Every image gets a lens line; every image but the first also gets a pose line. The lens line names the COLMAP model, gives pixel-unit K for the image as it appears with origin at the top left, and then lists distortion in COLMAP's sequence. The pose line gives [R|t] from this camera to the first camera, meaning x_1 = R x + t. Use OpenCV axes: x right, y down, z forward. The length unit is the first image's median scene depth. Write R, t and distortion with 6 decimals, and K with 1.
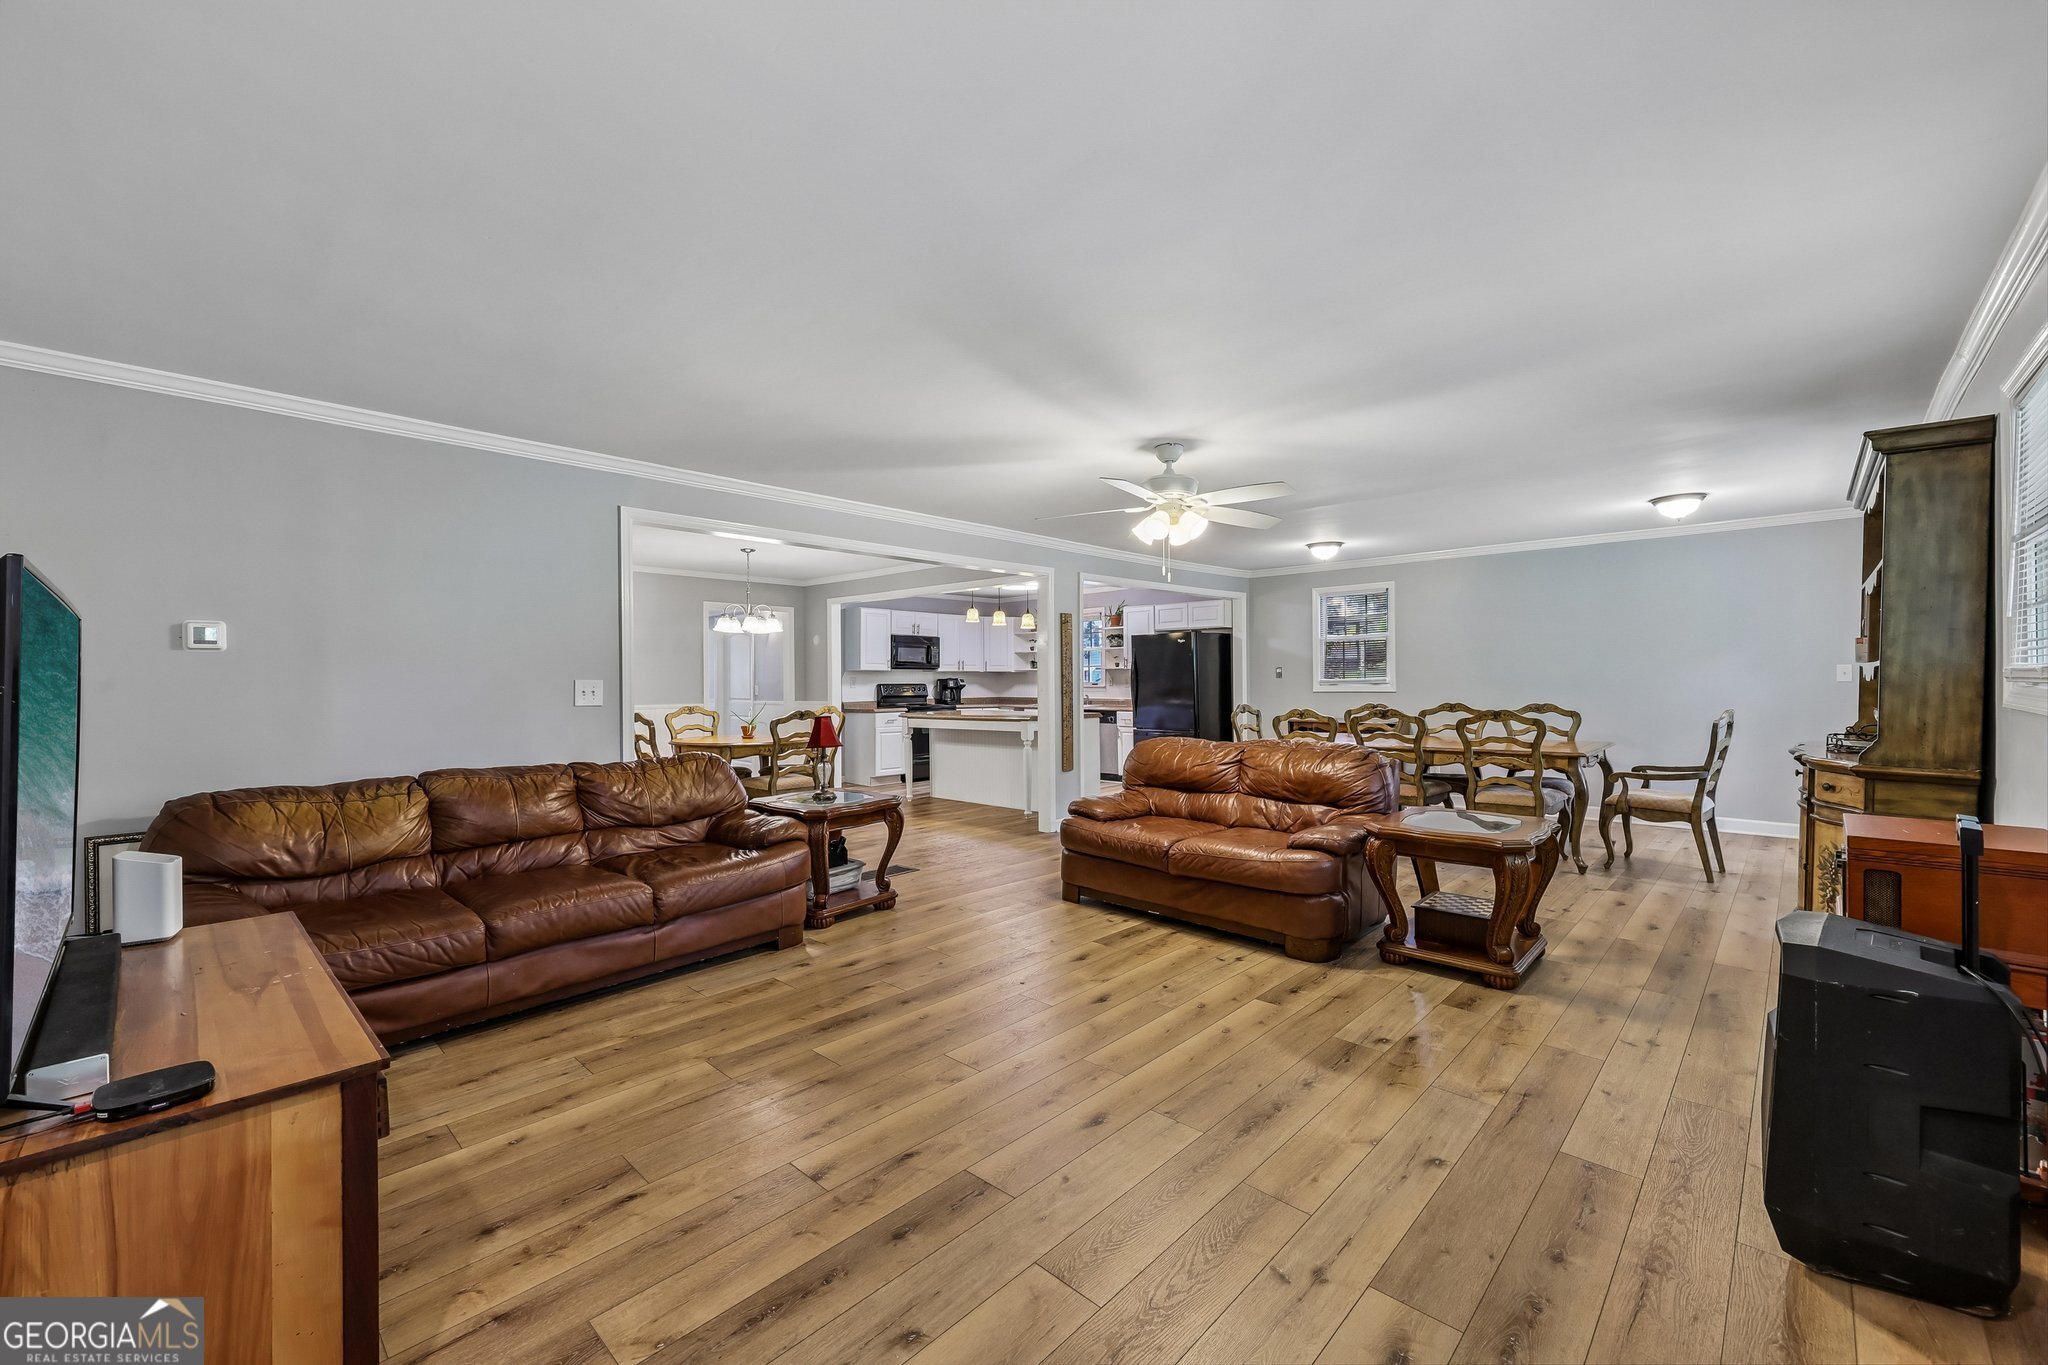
lens RADIAL K [[818.0, 0, 1024.0], [0, 818.0, 682.5], [0, 0, 1]] dist [0.001134, -0.000033]
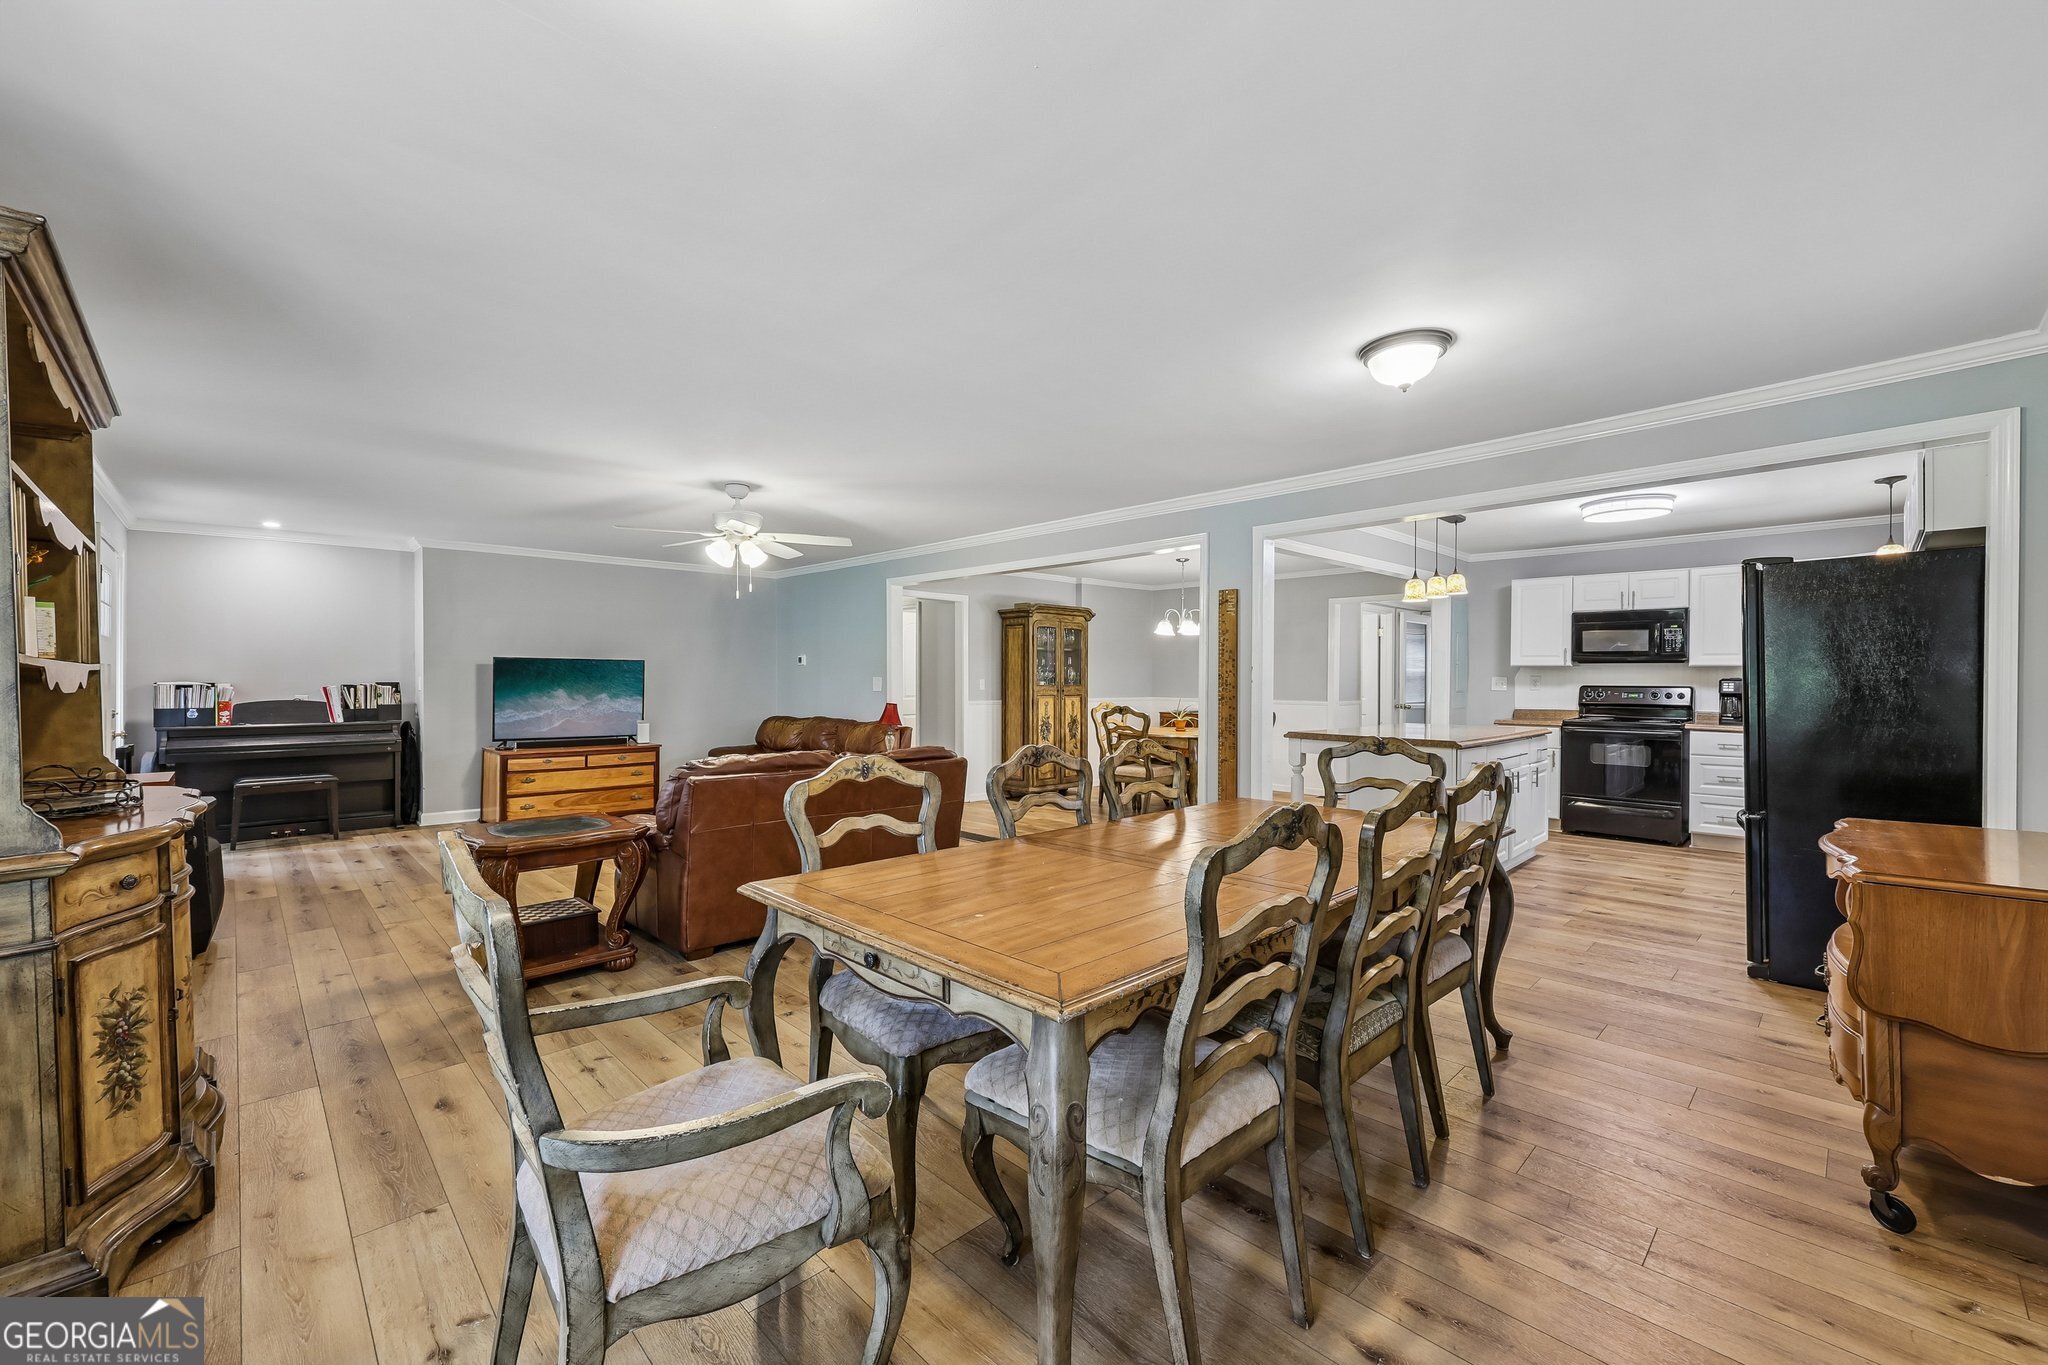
lens RADIAL K [[824.0, 0, 1024.0], [0, 824.0, 682.5], [0, 0, 1]] dist [-0.000505, -0.000327]
pose [[-0.041552, 0.012378, -0.999060, 1.482158], [-0.005645, 0.999904, 0.012624, -0.018857], [0.999120, 0.006164, -0.041478, 1.592072]]
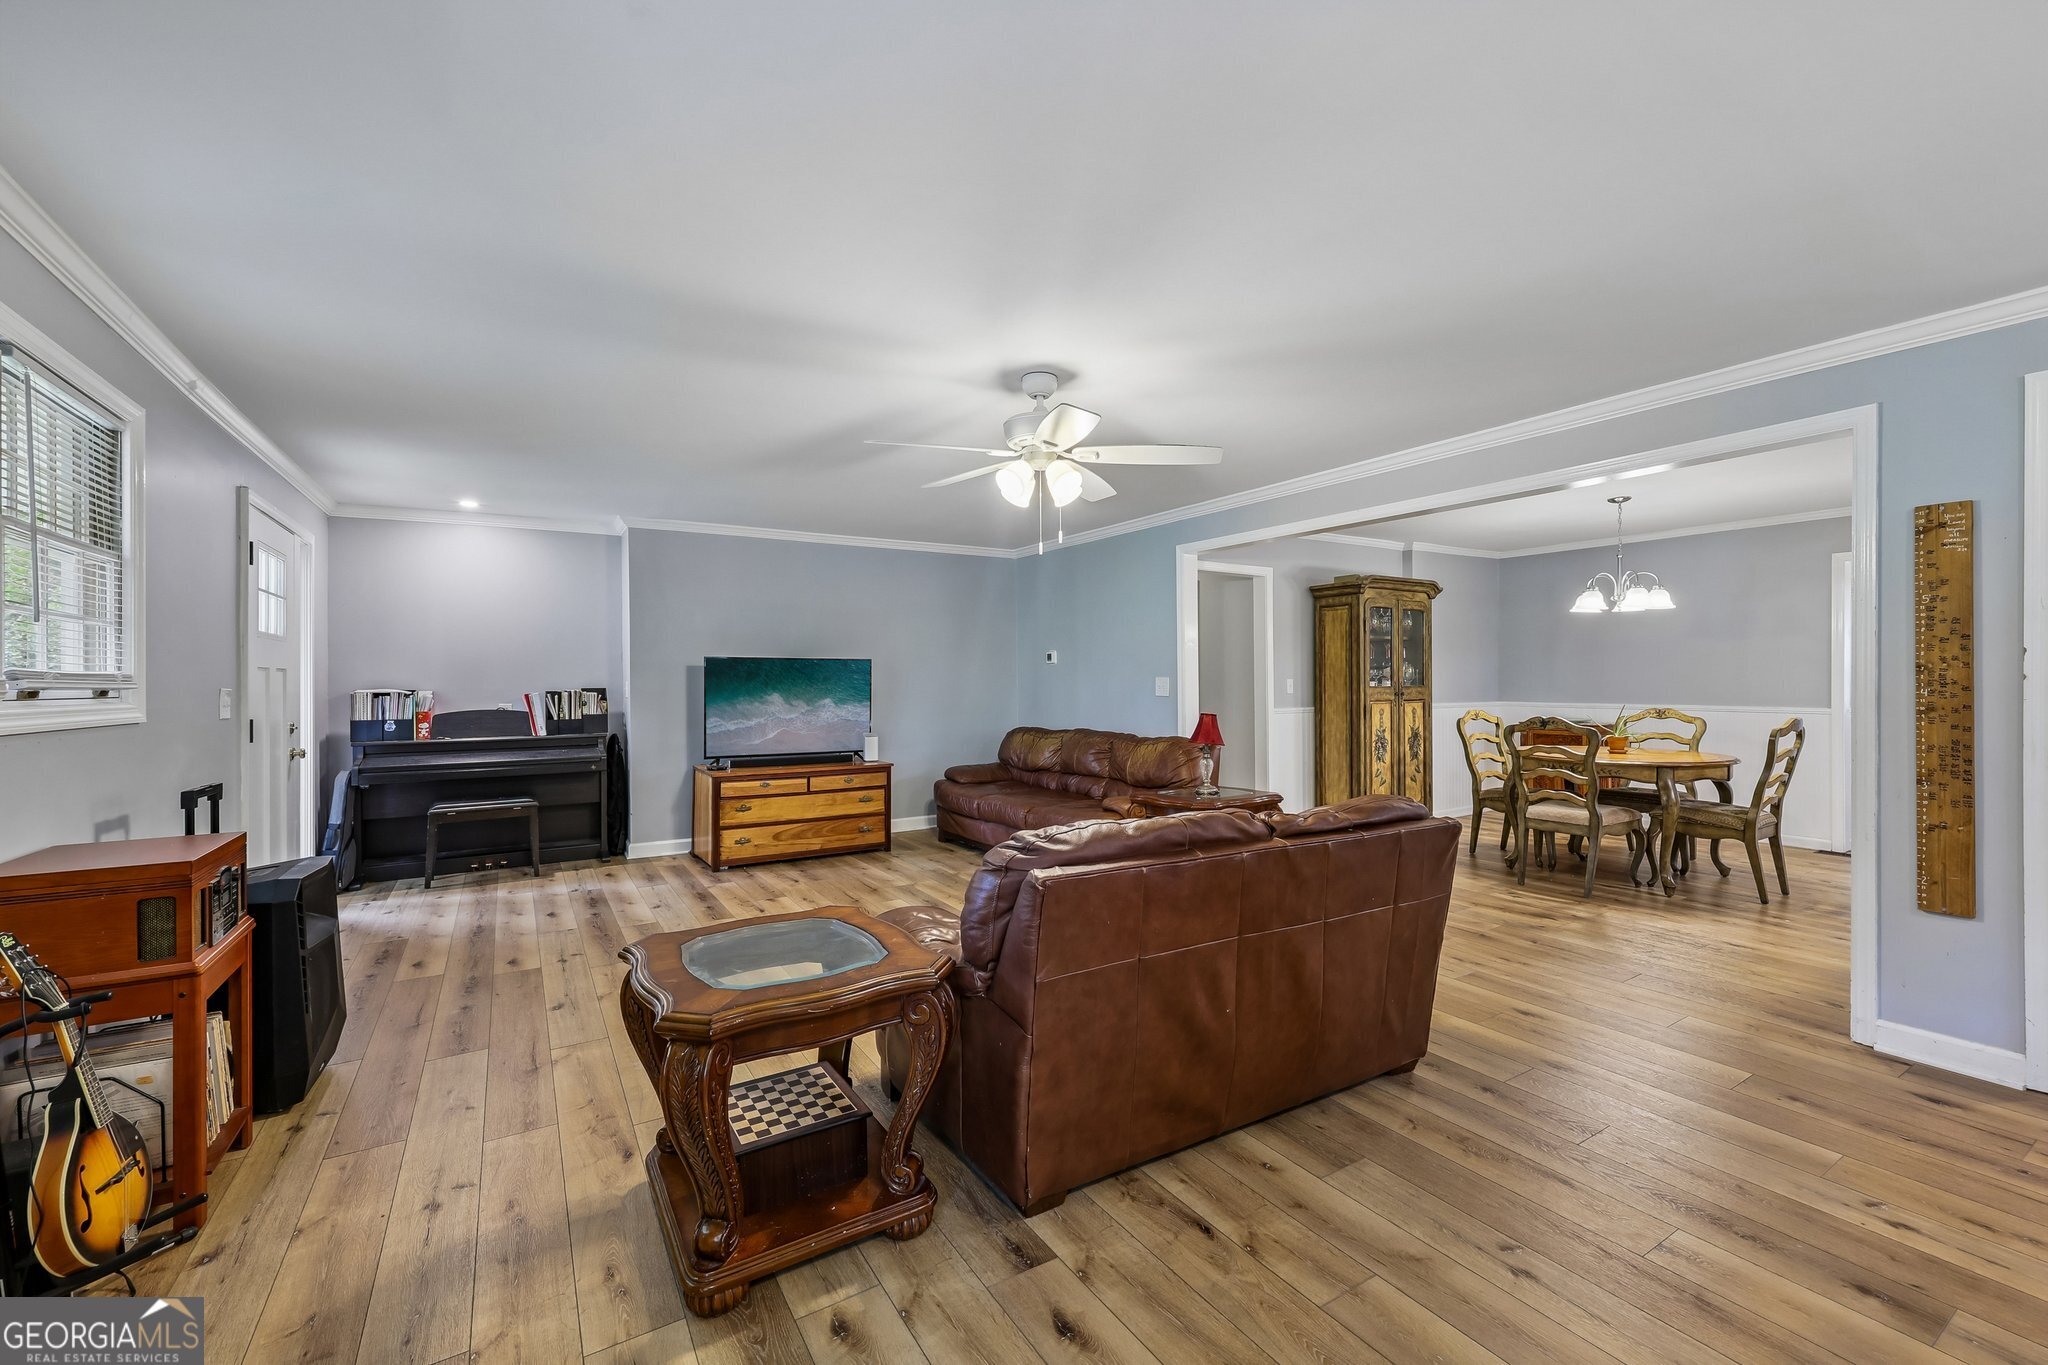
lens RADIAL K [[831.9, 0, 1024.0], [0, 831.9, 682.5], [0, 0, 1]] dist [-0.002617, -0.000426]
pose [[-0.252485, 0.011450, -0.967533, 1.012727], [0.004083, 0.999934, 0.010768, -0.012337], [0.967592, -0.001231, -0.252515, 1.278635]]
